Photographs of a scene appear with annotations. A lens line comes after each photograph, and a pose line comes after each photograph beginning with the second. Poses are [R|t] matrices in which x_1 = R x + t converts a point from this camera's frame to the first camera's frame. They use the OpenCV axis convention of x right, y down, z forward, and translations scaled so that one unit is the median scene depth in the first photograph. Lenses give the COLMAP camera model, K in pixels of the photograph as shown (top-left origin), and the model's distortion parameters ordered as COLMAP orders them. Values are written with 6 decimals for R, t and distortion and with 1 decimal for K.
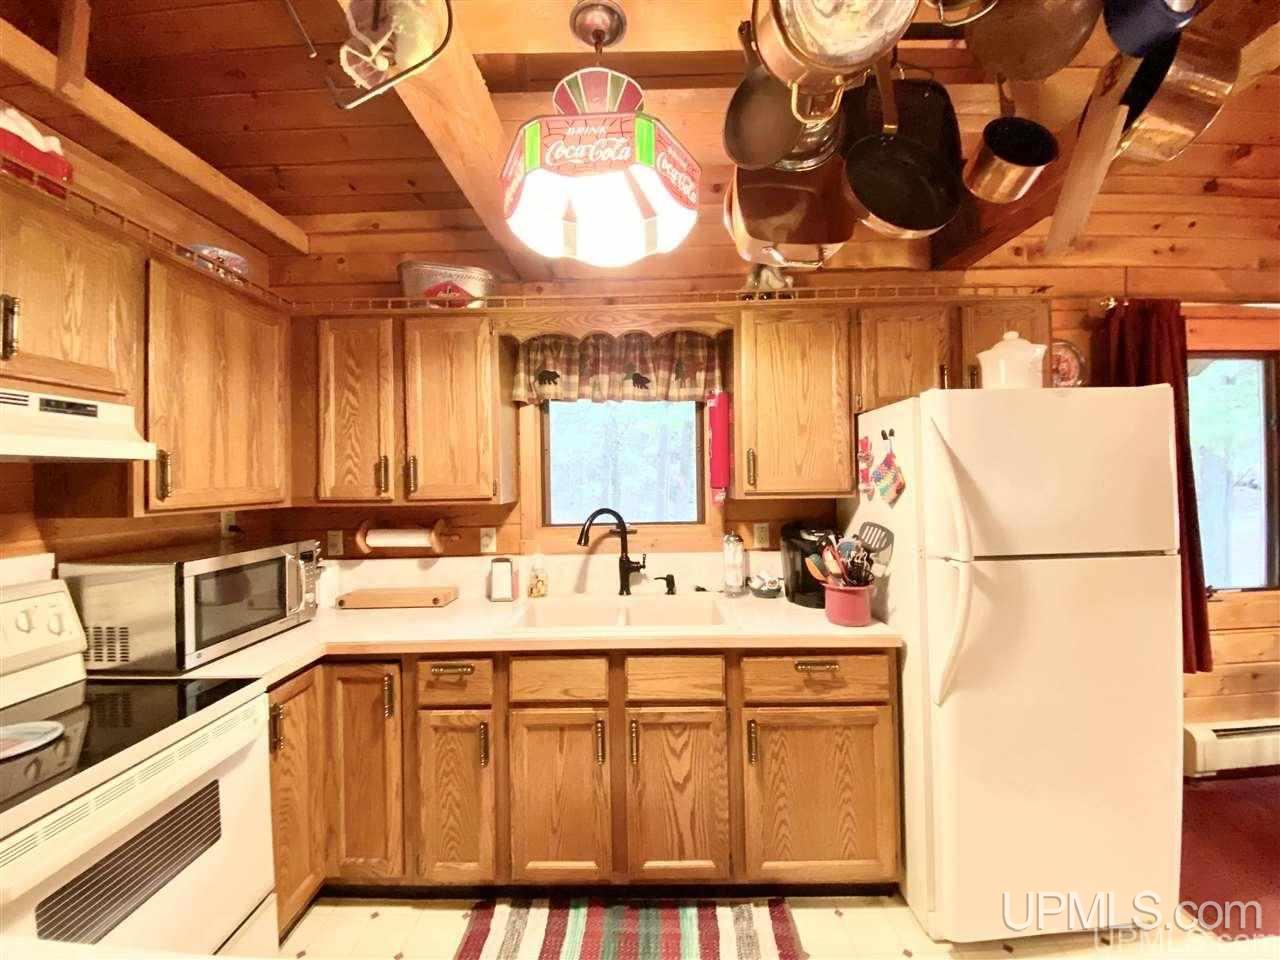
lens RADIAL K [[514.3, 0, 595.3], [0, 514.3, 470.2], [0, 0, 1]] dist [-0.004105, -0.001669]
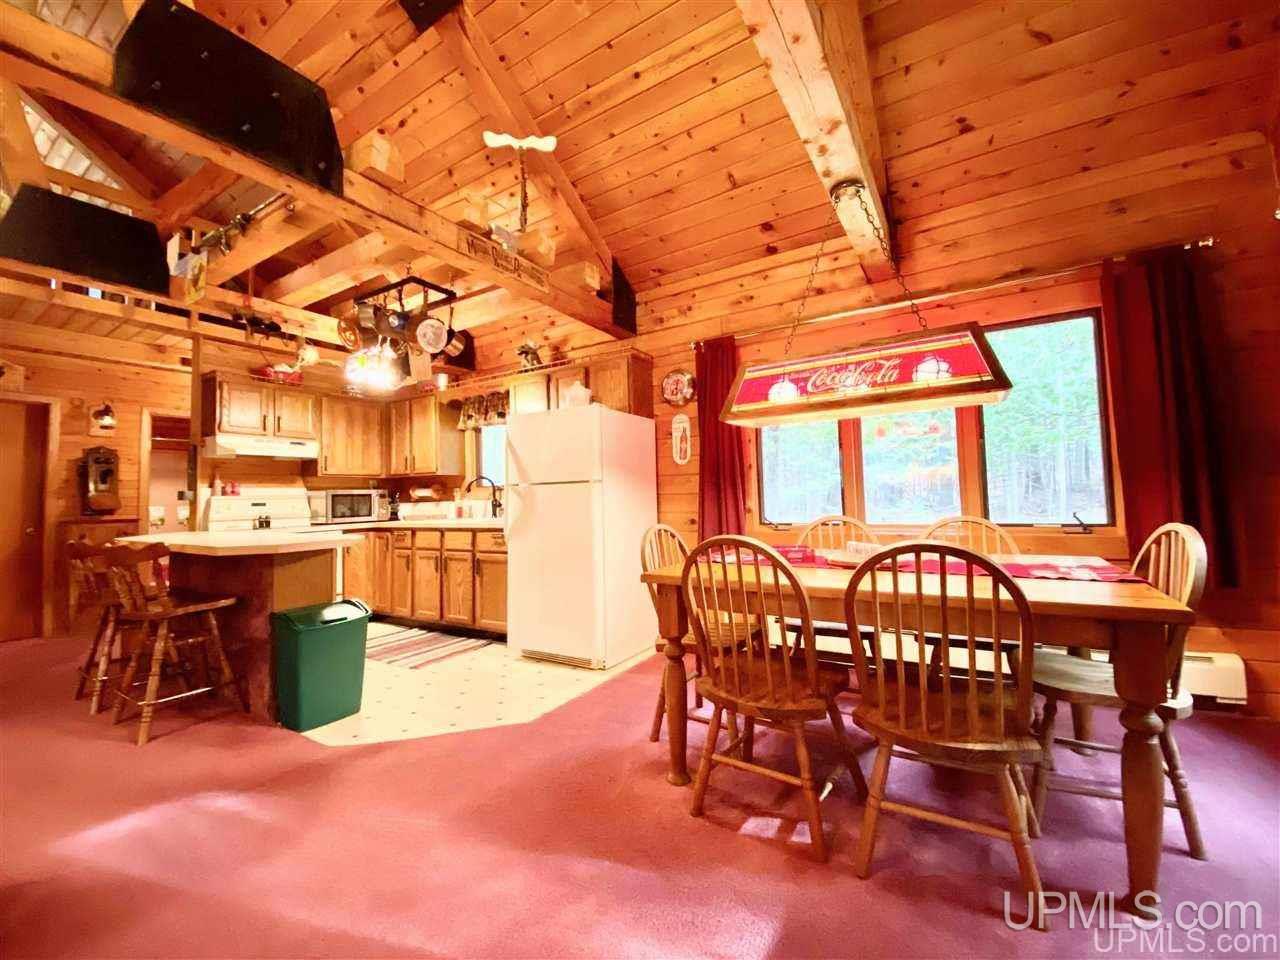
lens RADIAL K [[514.3, 0, 644.8], [0, 514.3, 476.1], [0, 0, 1]] dist [-0.004105, -0.001669]
pose [[0.866147, -0.028113, -0.498997, 2.127284], [0.016209, 0.999472, -0.028174, 0.183661], [0.499526, 0.016314, 0.866145, -0.665579]]
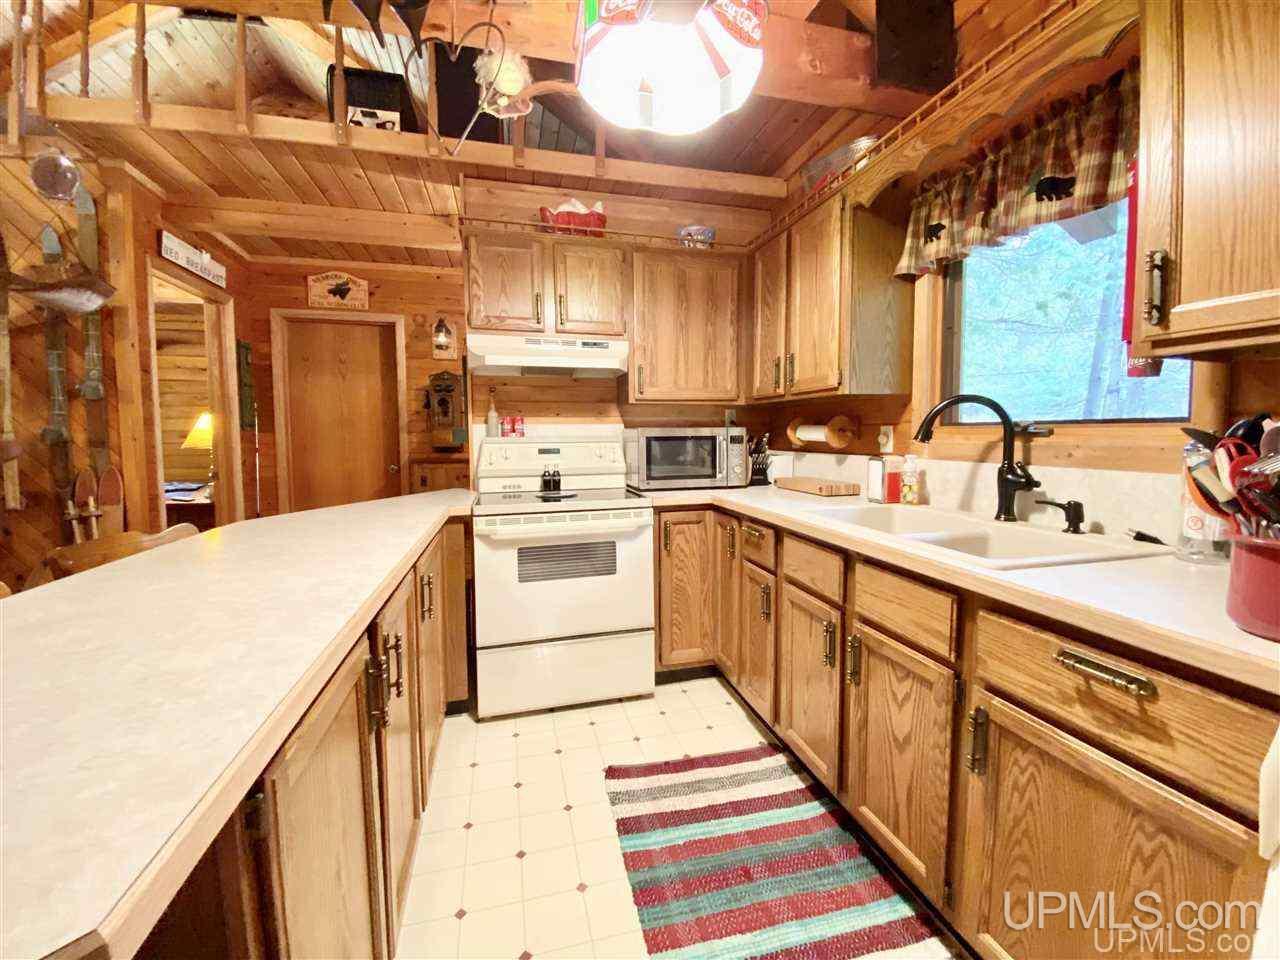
lens RADIAL K [[514.3, 0, 648.5], [0, 514.3, 471.8], [0, 0, 1]] dist [-0.004105, -0.001669]
pose [[0.291376, 0.090201, -0.952347, 0.741426], [0.012945, 0.995082, 0.098209, 0.132670], [0.956521, -0.040944, 0.288775, 0.438840]]
